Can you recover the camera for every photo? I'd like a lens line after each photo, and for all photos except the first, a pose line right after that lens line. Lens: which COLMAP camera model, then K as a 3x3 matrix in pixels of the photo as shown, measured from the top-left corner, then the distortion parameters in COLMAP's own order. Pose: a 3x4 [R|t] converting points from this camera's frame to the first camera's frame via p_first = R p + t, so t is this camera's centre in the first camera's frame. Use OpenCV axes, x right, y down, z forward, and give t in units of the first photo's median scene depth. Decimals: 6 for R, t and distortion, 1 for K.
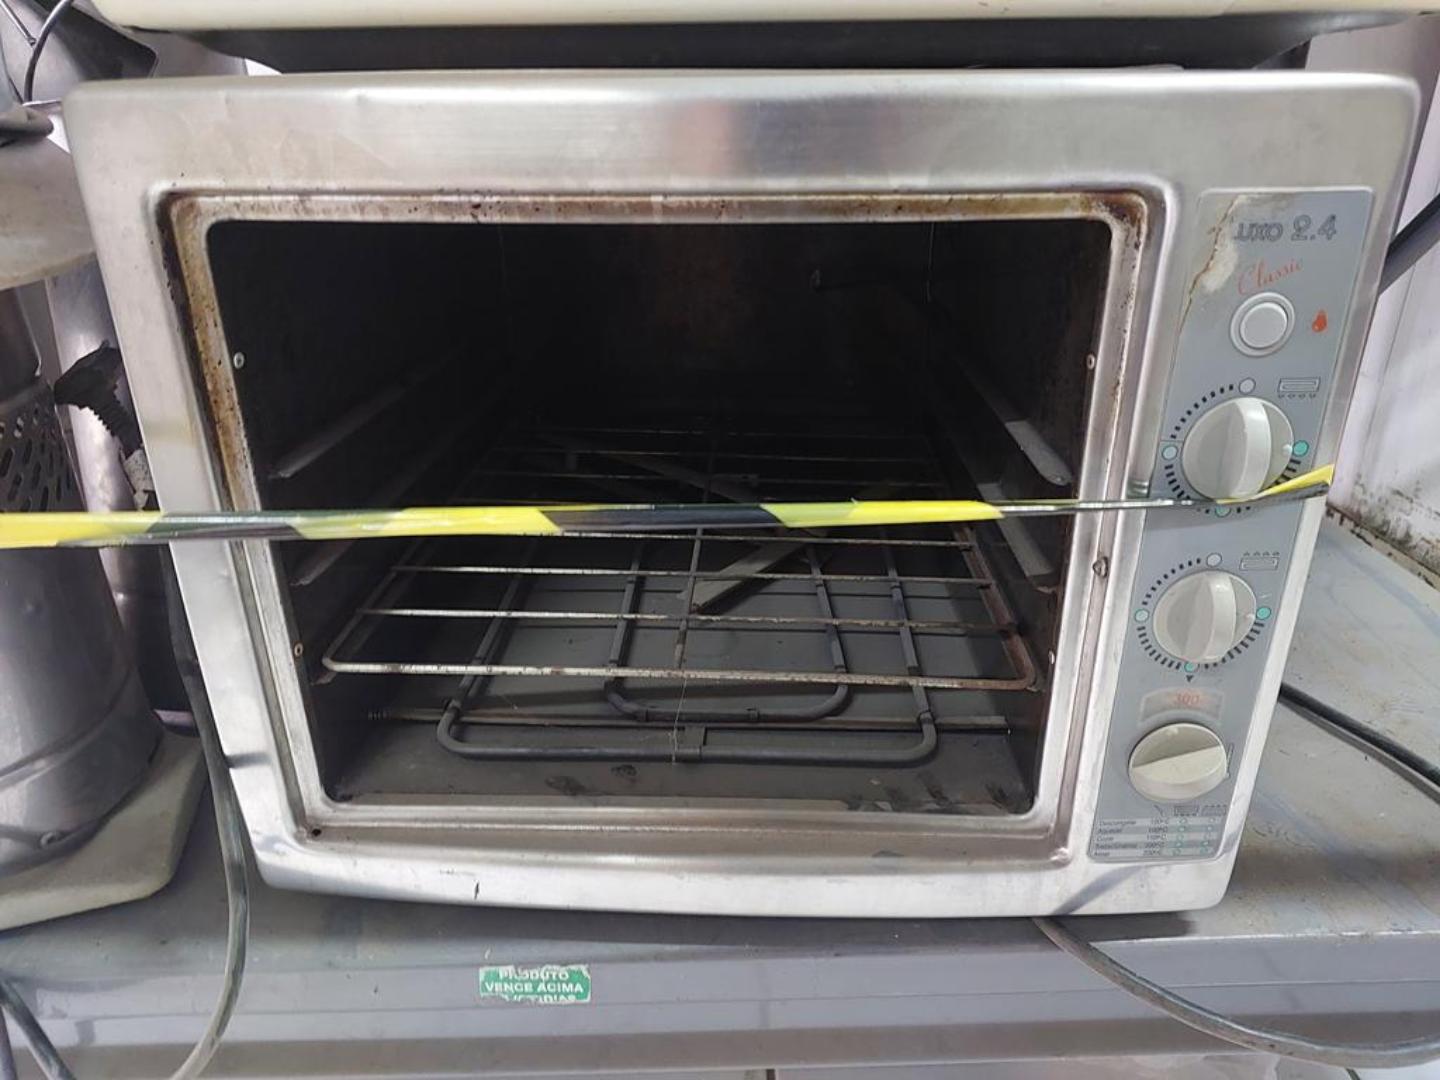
lens RADIAL K [[956.5, 0, 720.7], [0, 956.5, 532.8], [0, 0, 1]] dist [0.010226, -0.010229]
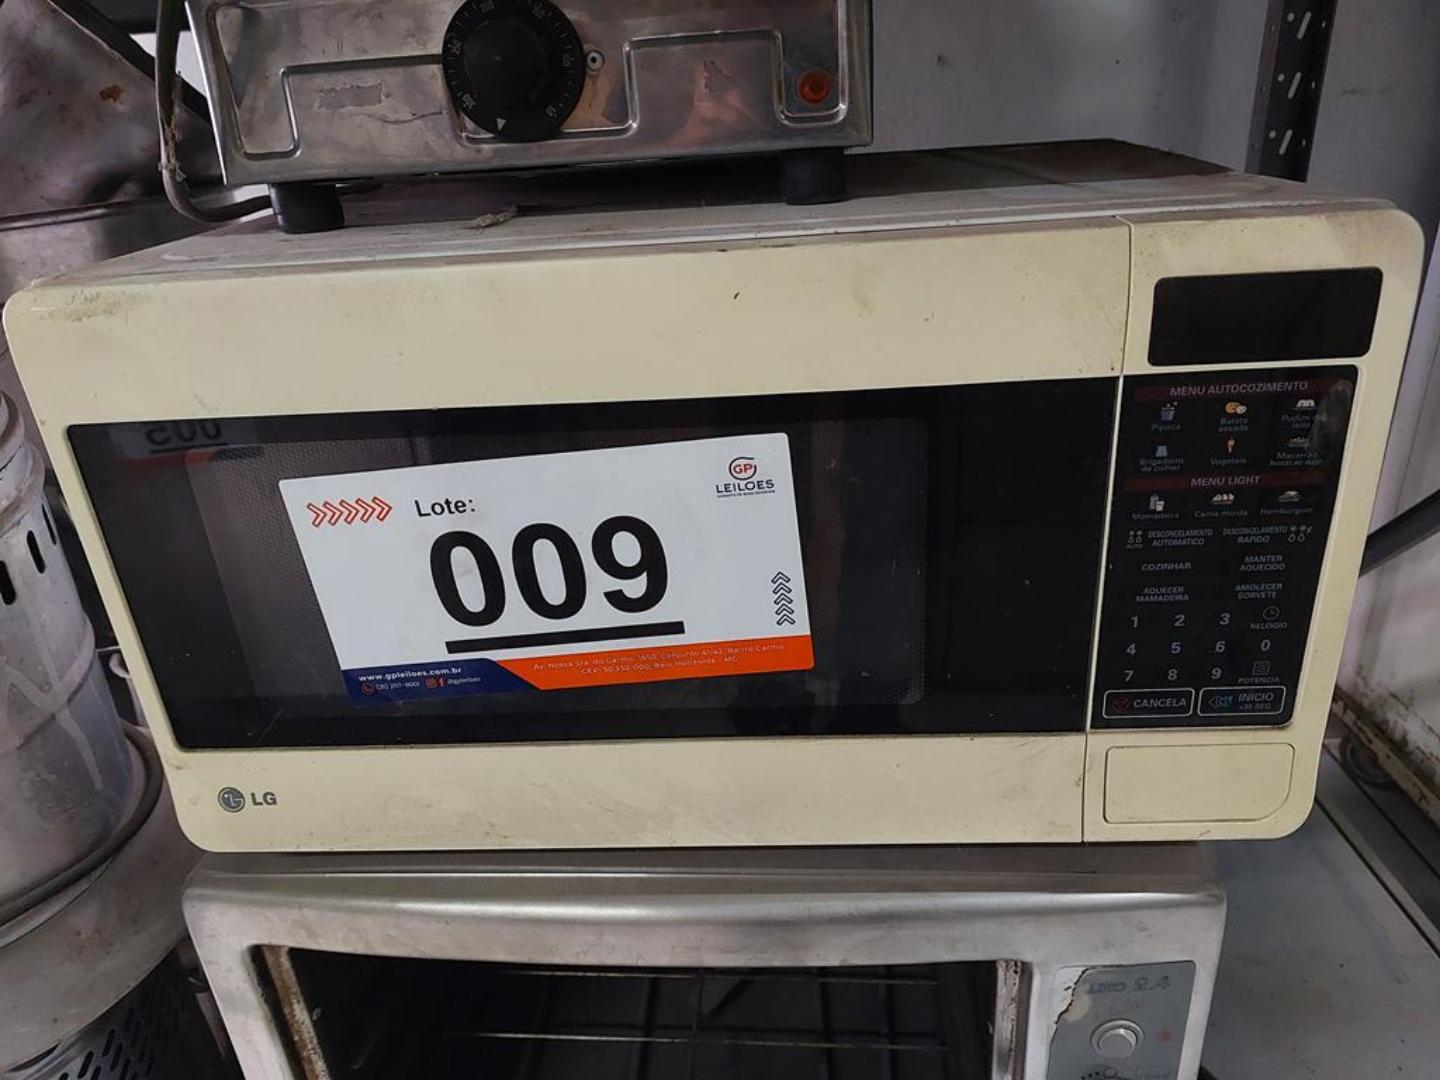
lens RADIAL K [[956.5, 0, 726.0], [0, 956.5, 539.2], [0, 0, 1]] dist [0.010226, -0.010229]
pose [[0.997986, -0.036561, -0.051835, 0.110034], [0.037584, 0.999115, 0.018898, -0.693993], [0.051099, -0.020808, 0.998477, -0.197820]]
